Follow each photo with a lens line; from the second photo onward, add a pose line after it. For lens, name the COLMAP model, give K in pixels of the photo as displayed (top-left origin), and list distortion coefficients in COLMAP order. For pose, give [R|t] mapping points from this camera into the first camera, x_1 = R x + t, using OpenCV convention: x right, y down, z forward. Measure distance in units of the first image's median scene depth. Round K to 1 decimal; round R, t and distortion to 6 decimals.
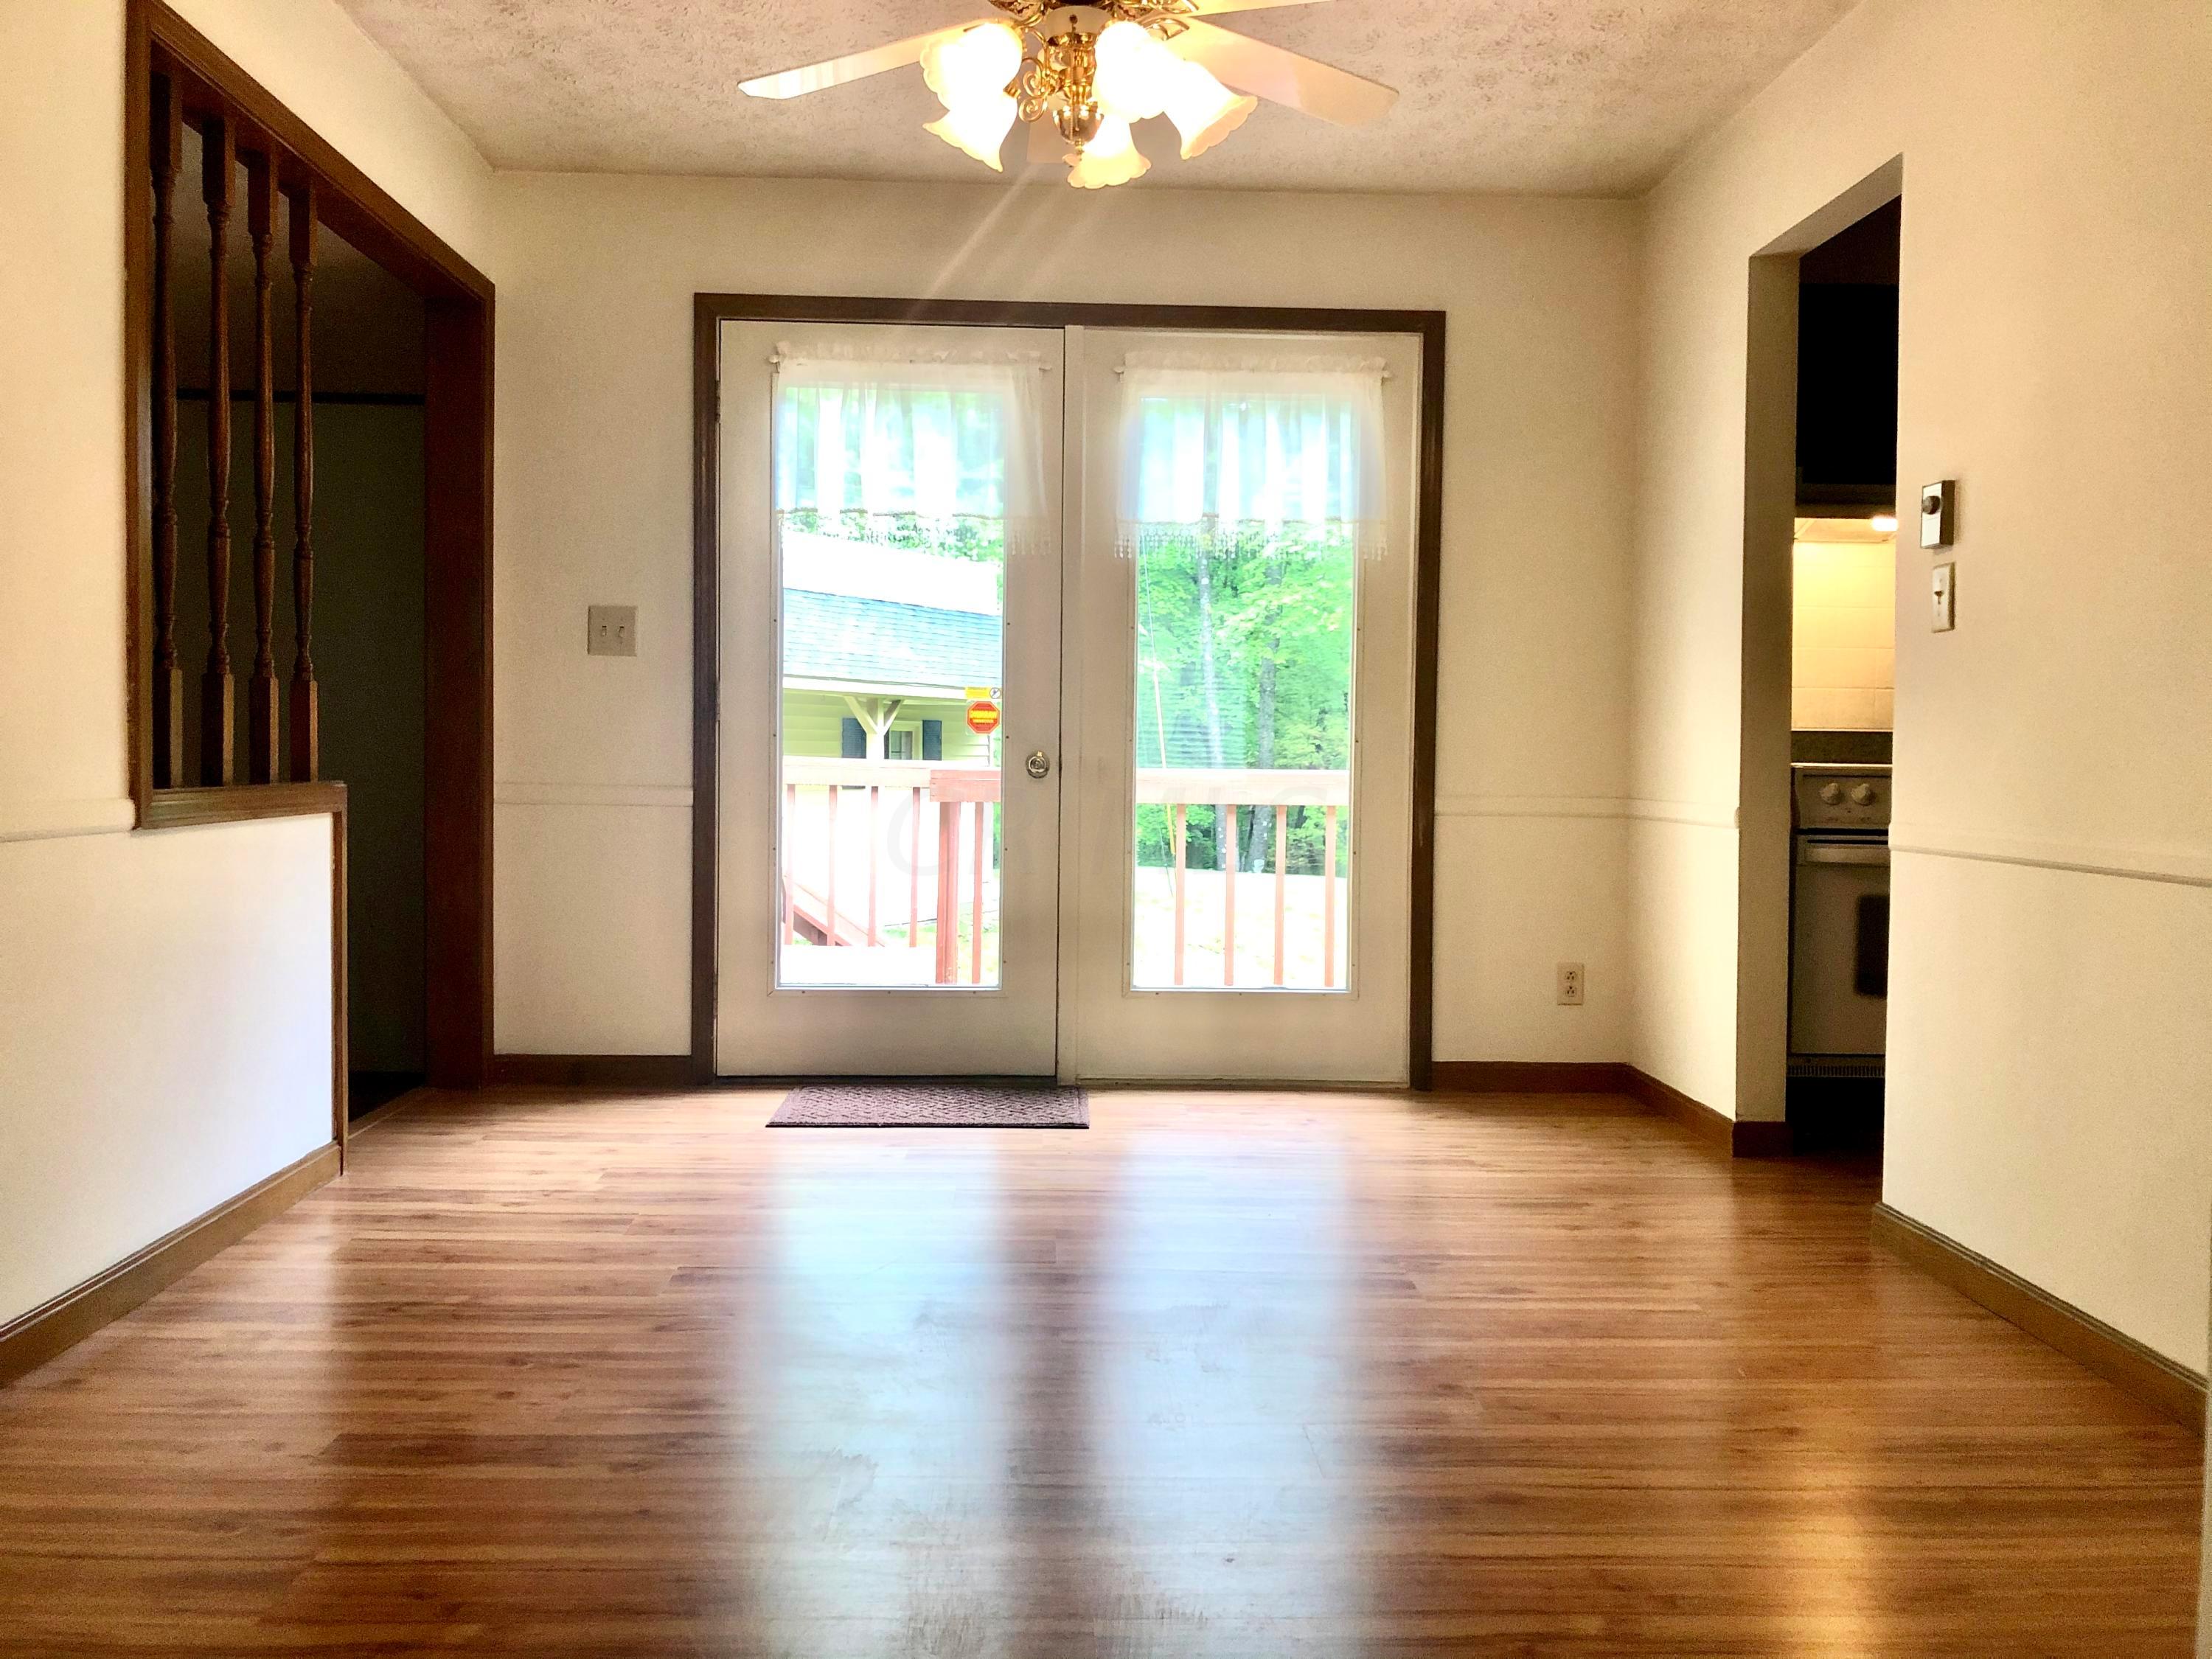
lens RADIAL K [[1818.4, 0, 1104.6], [0, 1818.4, 823.3], [0, 0, 1]] dist [0.019828, 0.010977]
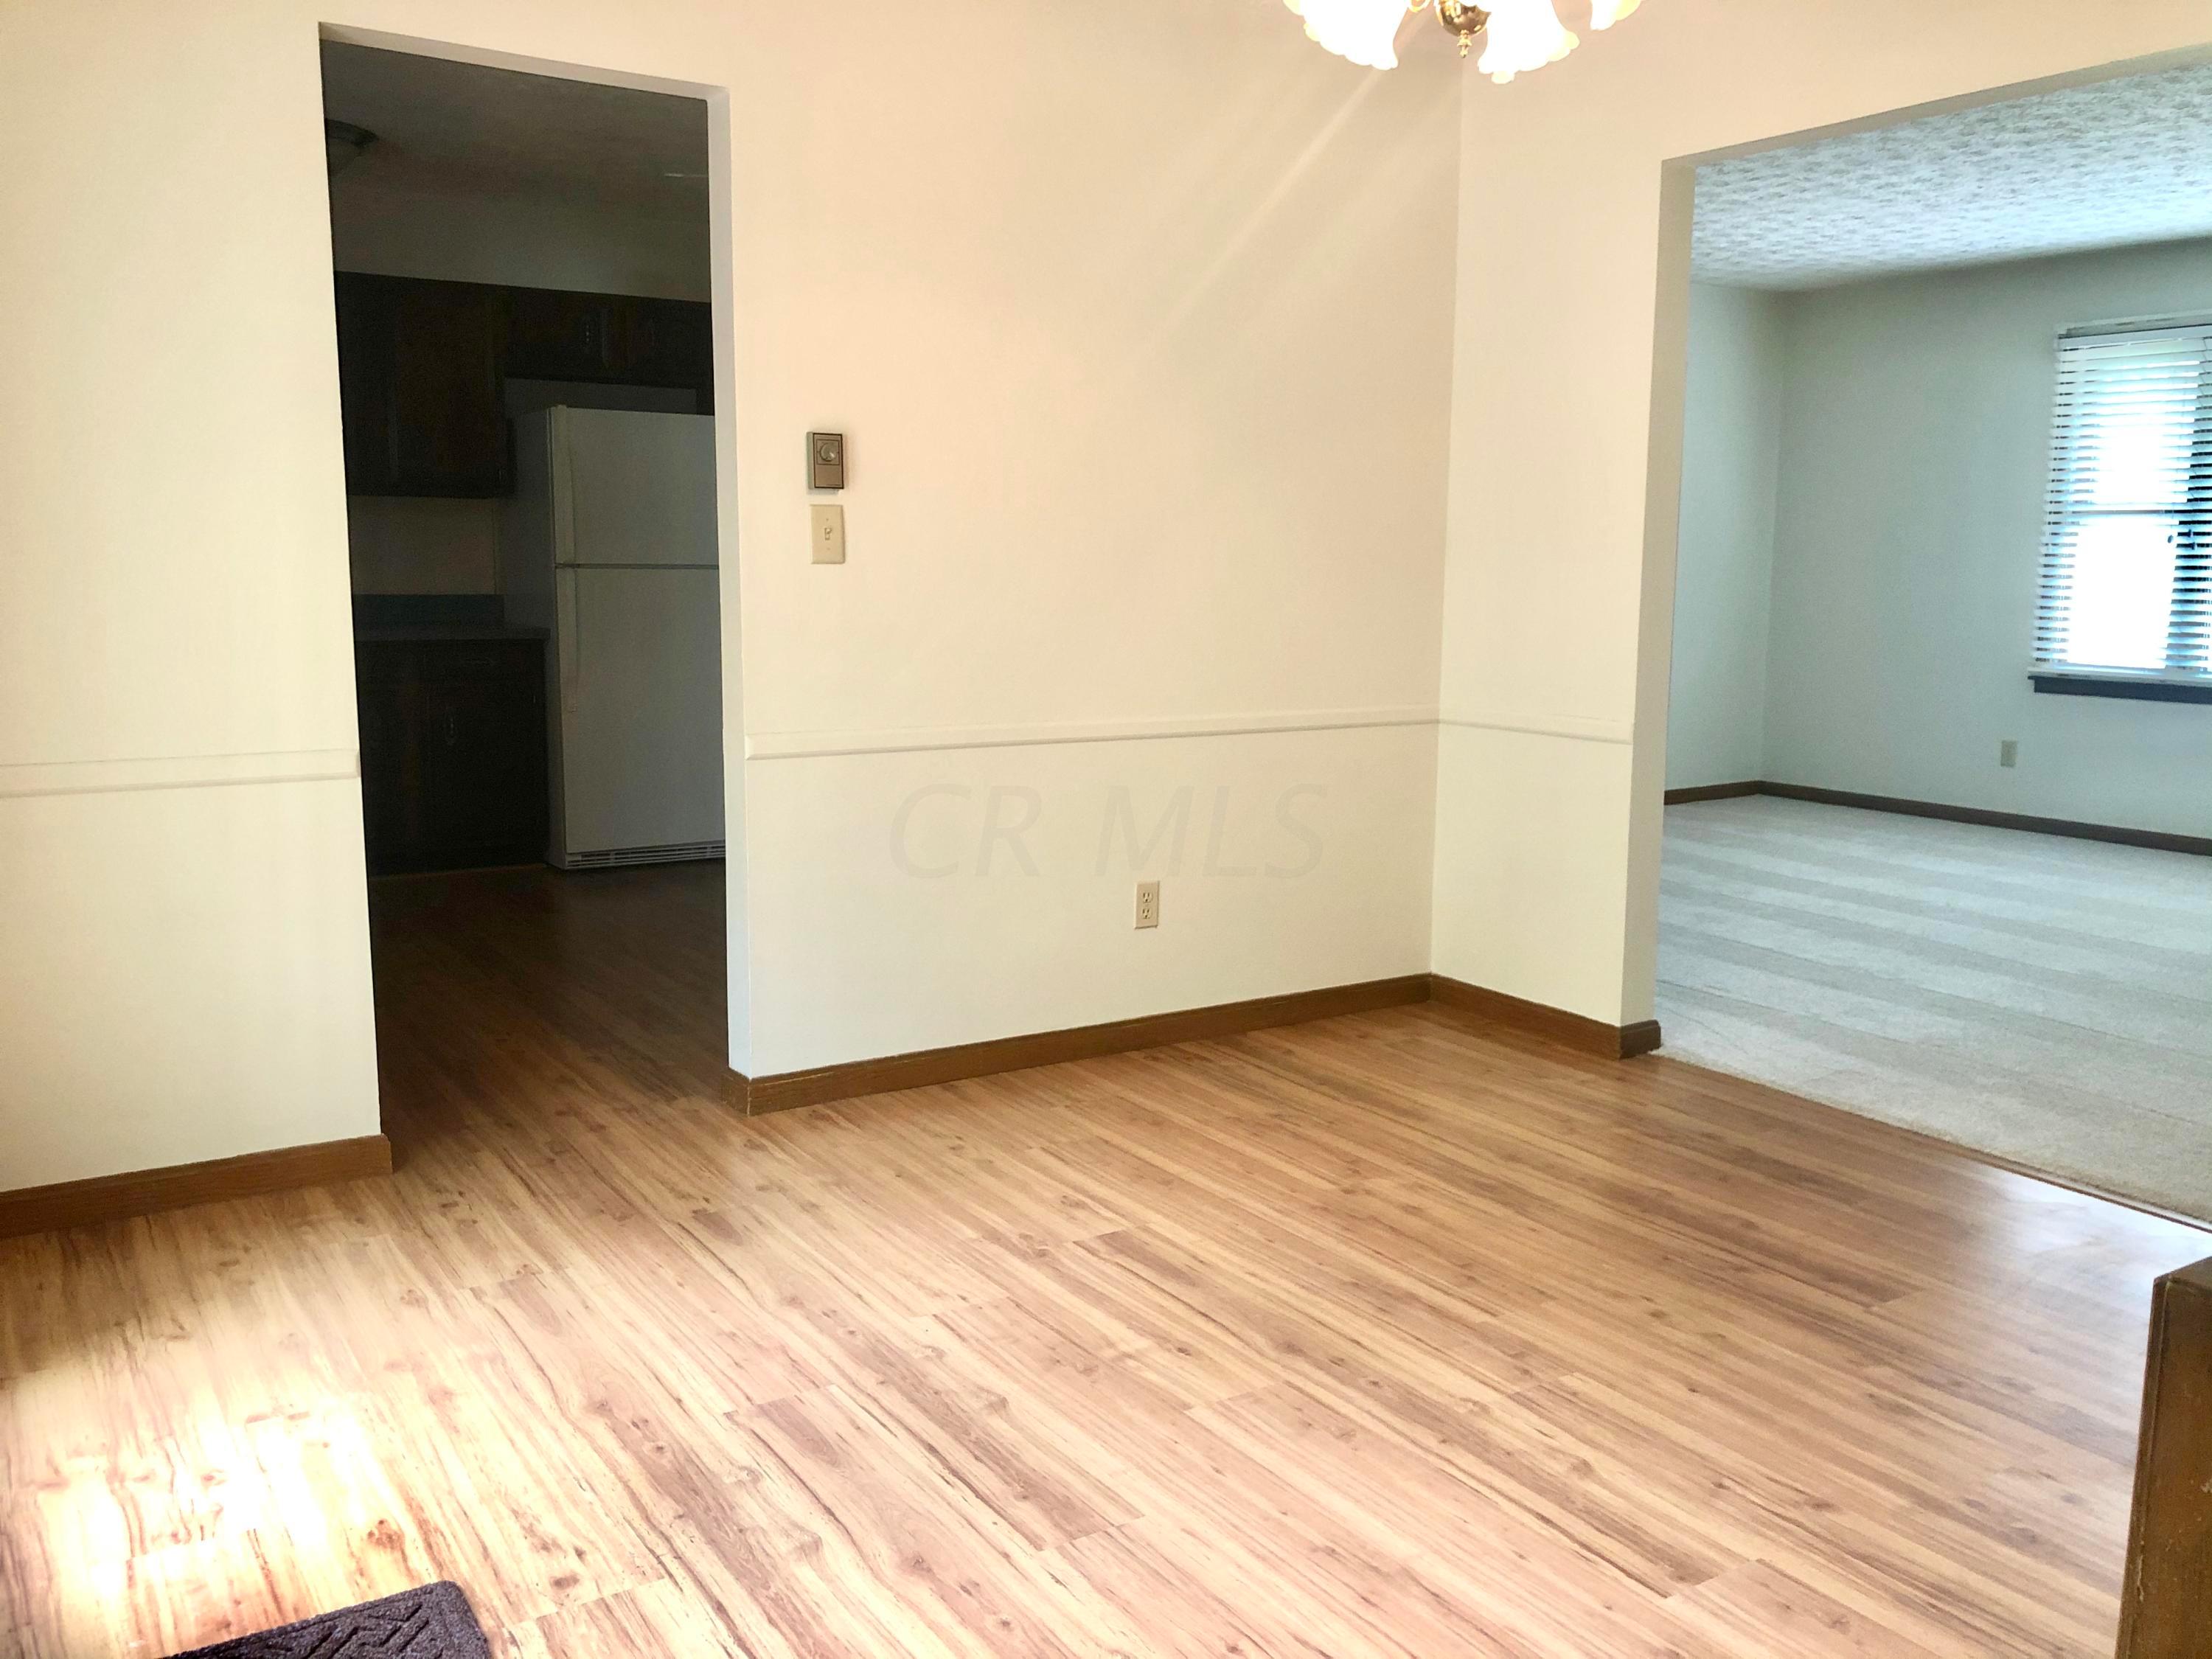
lens RADIAL K [[1818.4, 0, 1104.2], [0, 1818.4, 831.5], [0, 0, 1]] dist [0.019828, 0.010977]
pose [[-0.511715, -0.157225, 0.844647, -0.686357], [0.013036, 0.981579, 0.190612, -0.169171], [-0.859057, 0.108550, -0.500239, 1.568972]]
